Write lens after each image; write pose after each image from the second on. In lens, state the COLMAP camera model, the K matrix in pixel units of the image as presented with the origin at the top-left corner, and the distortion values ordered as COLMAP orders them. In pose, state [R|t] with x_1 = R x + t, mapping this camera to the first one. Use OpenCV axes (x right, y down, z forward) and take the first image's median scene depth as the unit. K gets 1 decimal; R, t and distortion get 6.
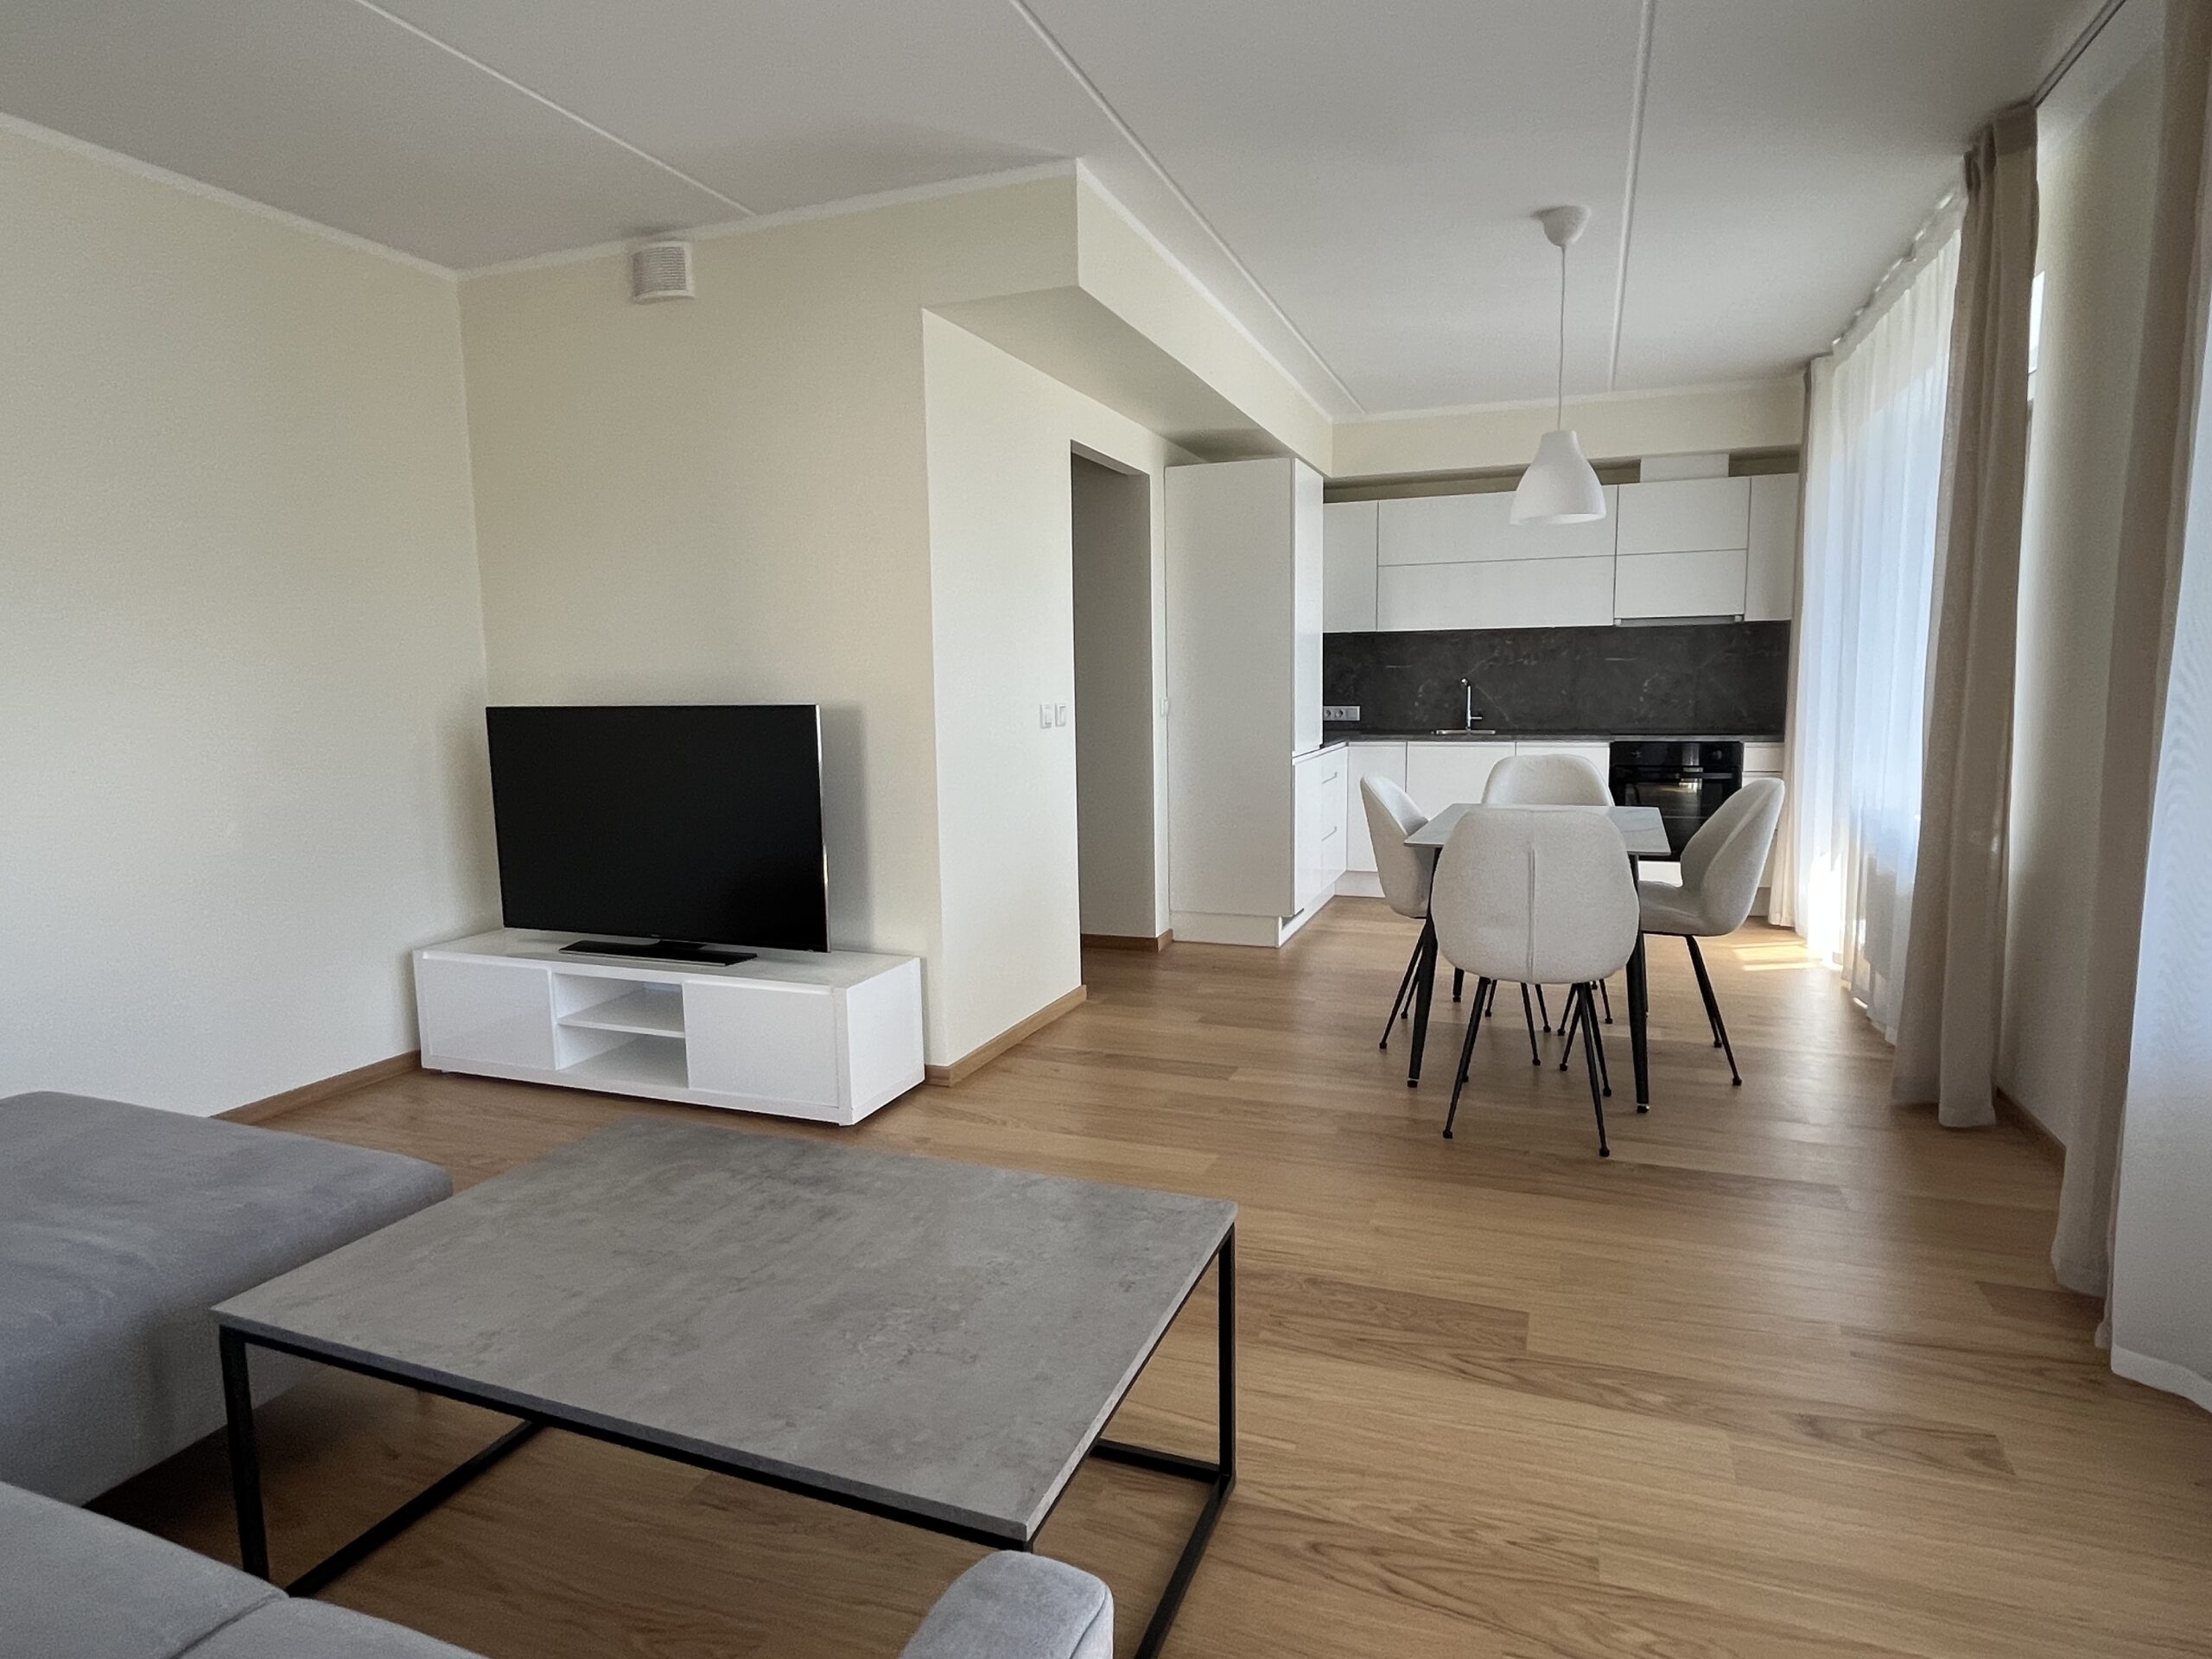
lens RADIAL K [[1227.7, 0, 1103.9], [0, 1227.7, 828.1], [0, 0, 1]] dist [-0.001709, 0.004481]
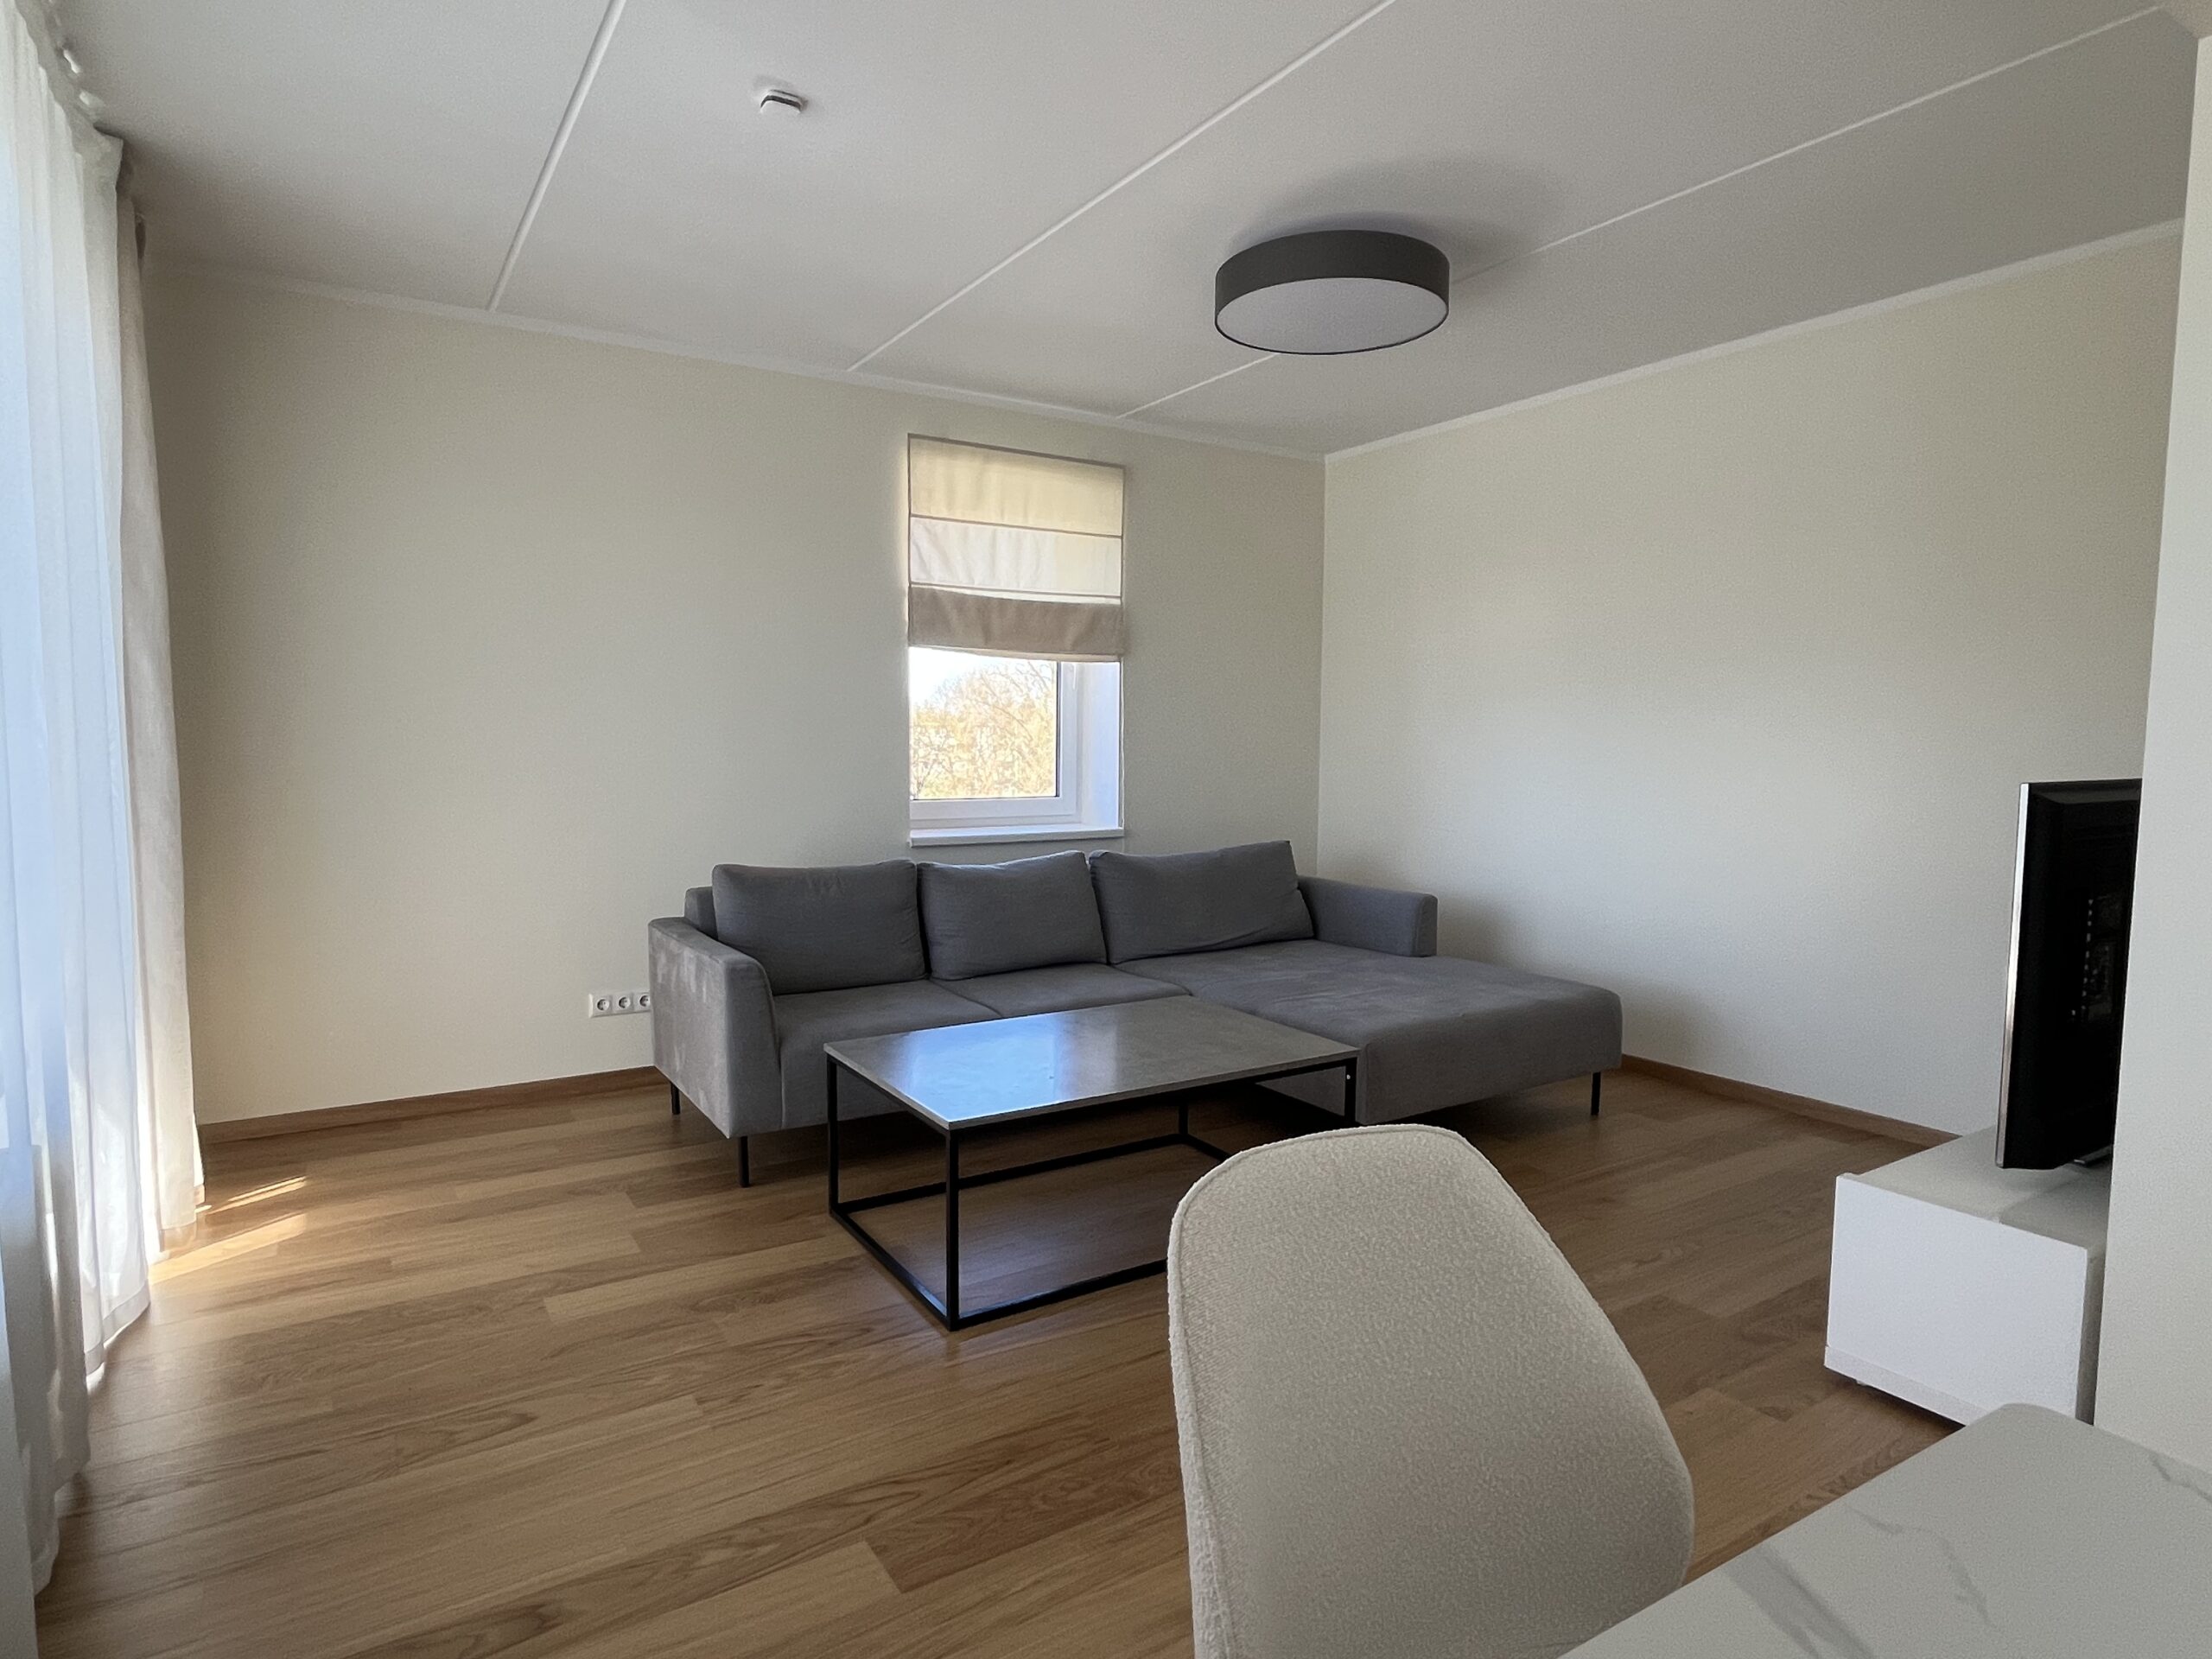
lens RADIAL K [[1227.7, 0, 1097.0], [0, 1227.7, 836.2], [0, 0, 1]] dist [-0.001709, 0.004481]
pose [[-0.593894, 0.070625, -0.801438, 0.841909], [-0.098466, 0.982271, 0.159527, -0.187937], [0.798495, 0.173656, -0.576410, 1.446707]]
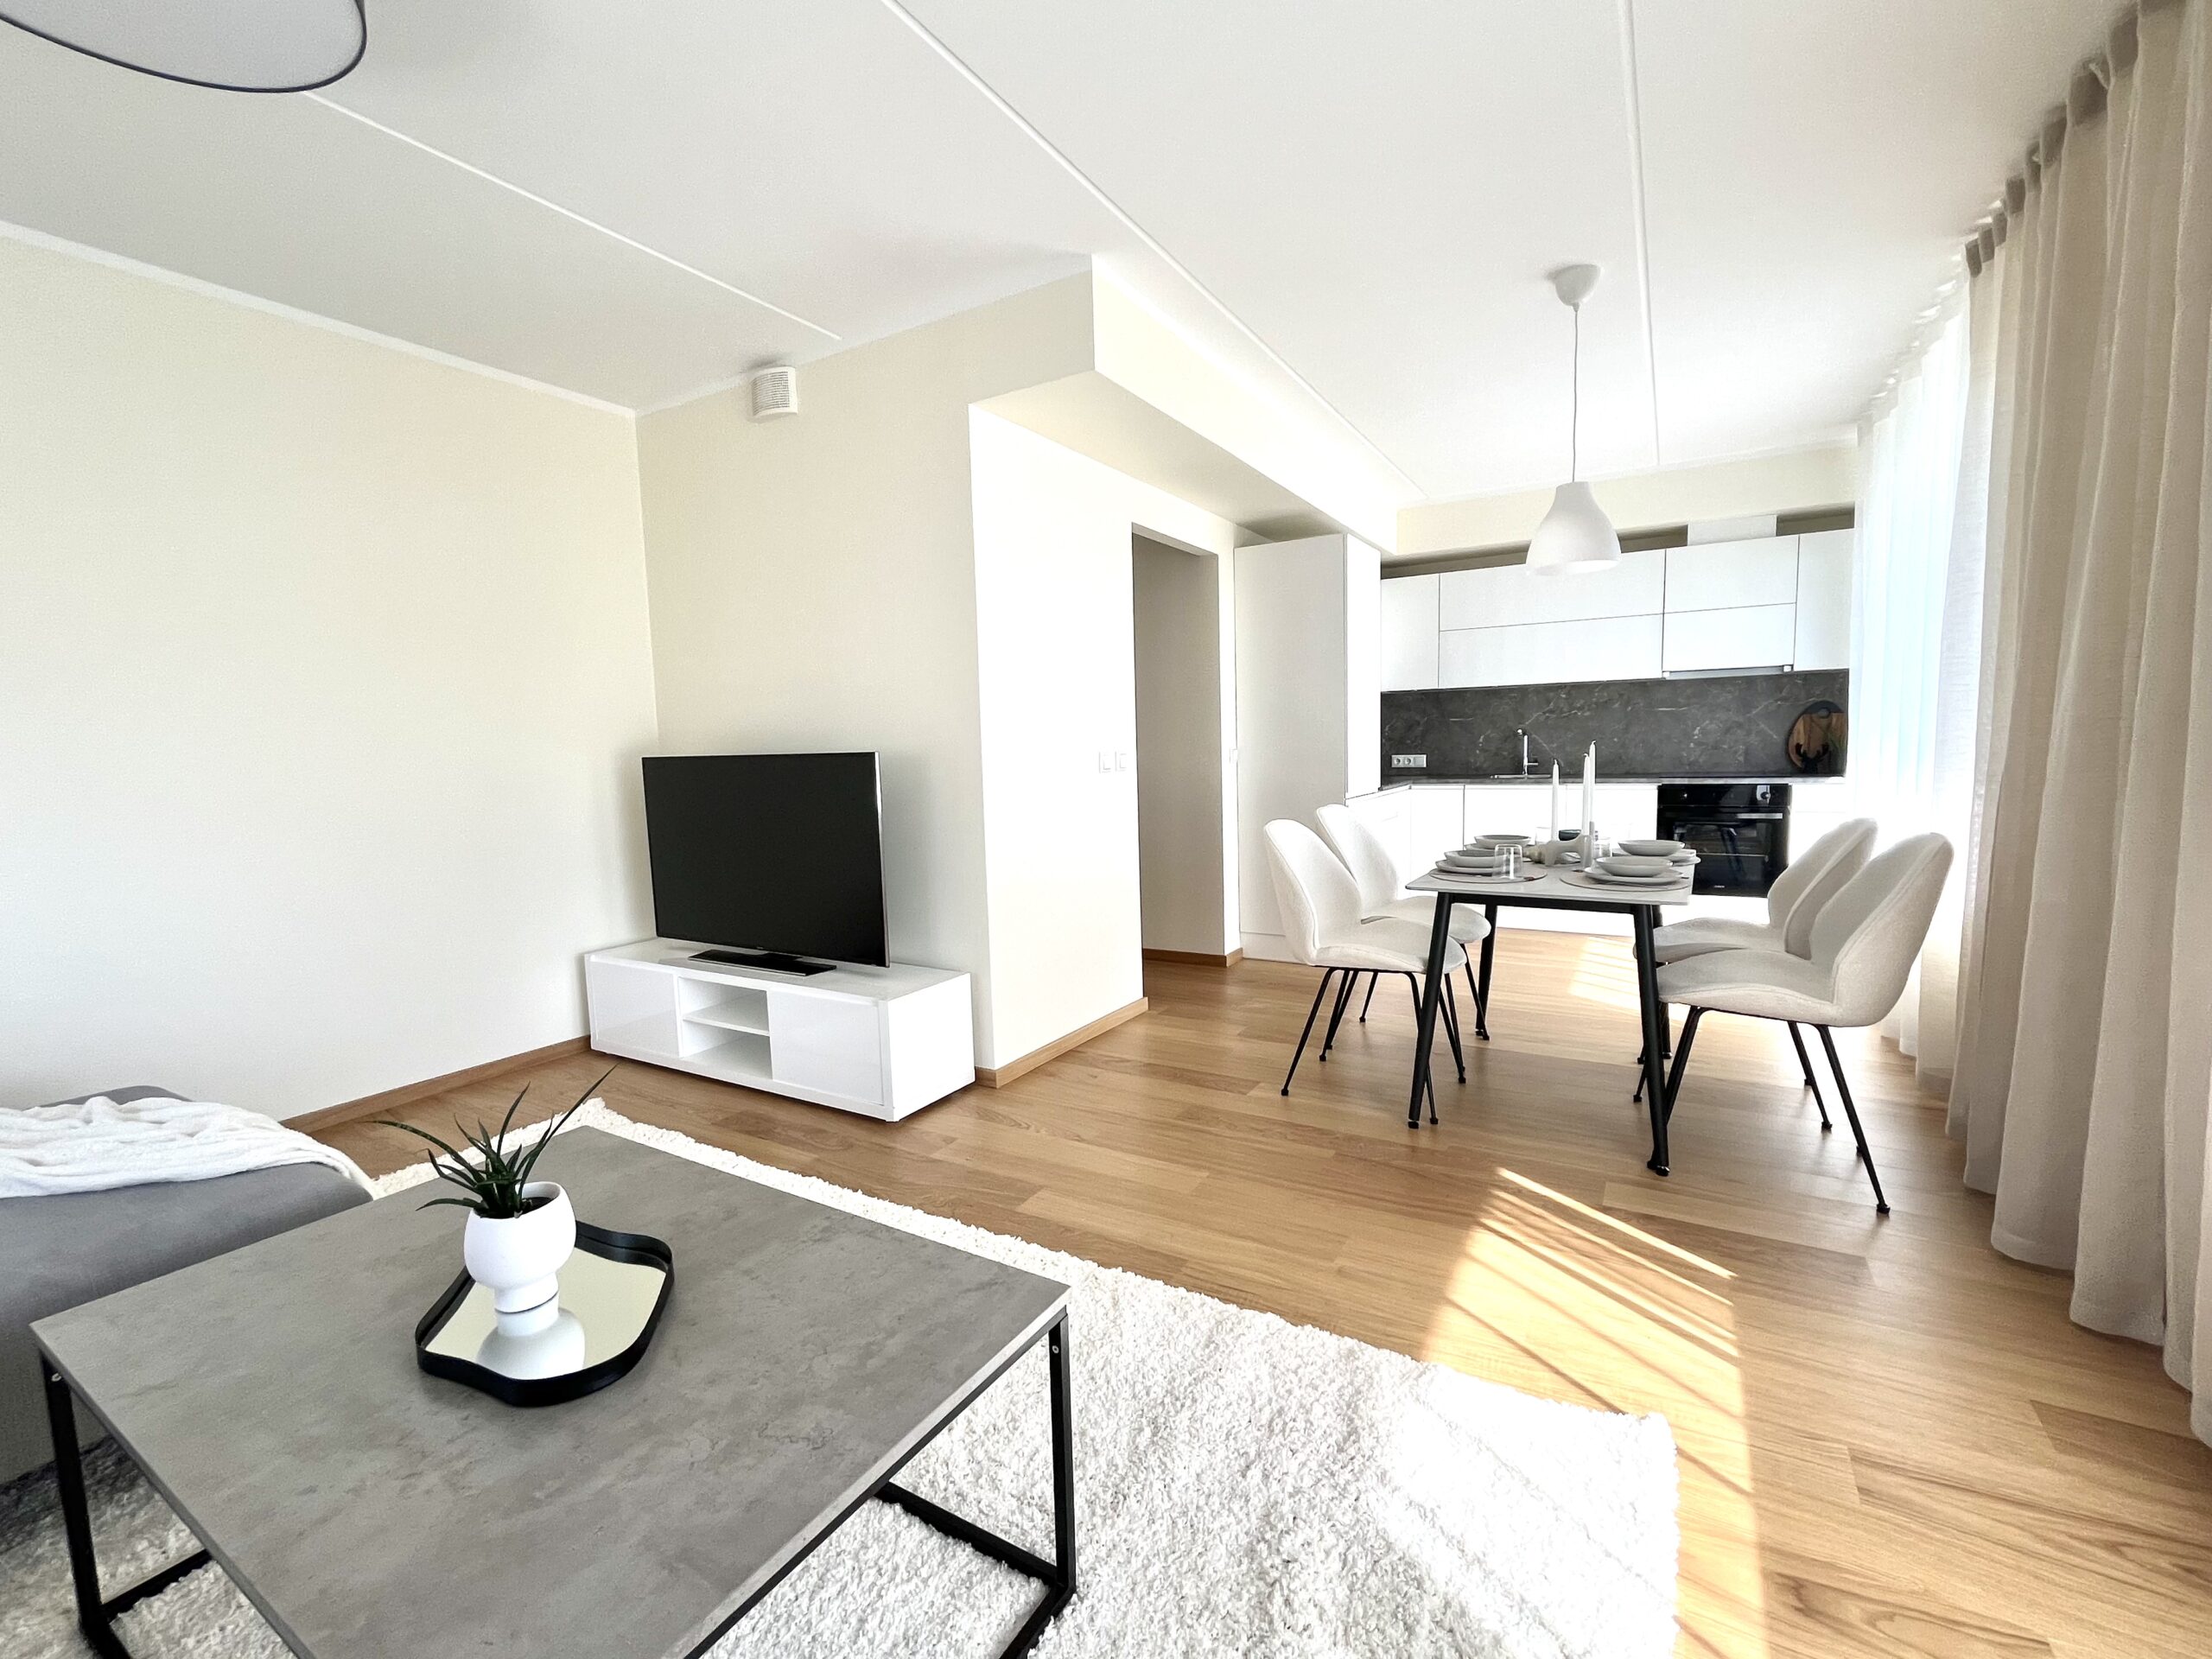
lens RADIAL K [[945.9, 0, 1104.5], [0, 945.9, 838.6], [0, 0, 1]] dist [-0.002642, -0.002007]
pose [[0.985207, 0.005667, -0.171274, 0.114821], [-0.009128, 0.999770, -0.019426, -0.002769], [0.171124, 0.020702, 0.985032, 0.147962]]
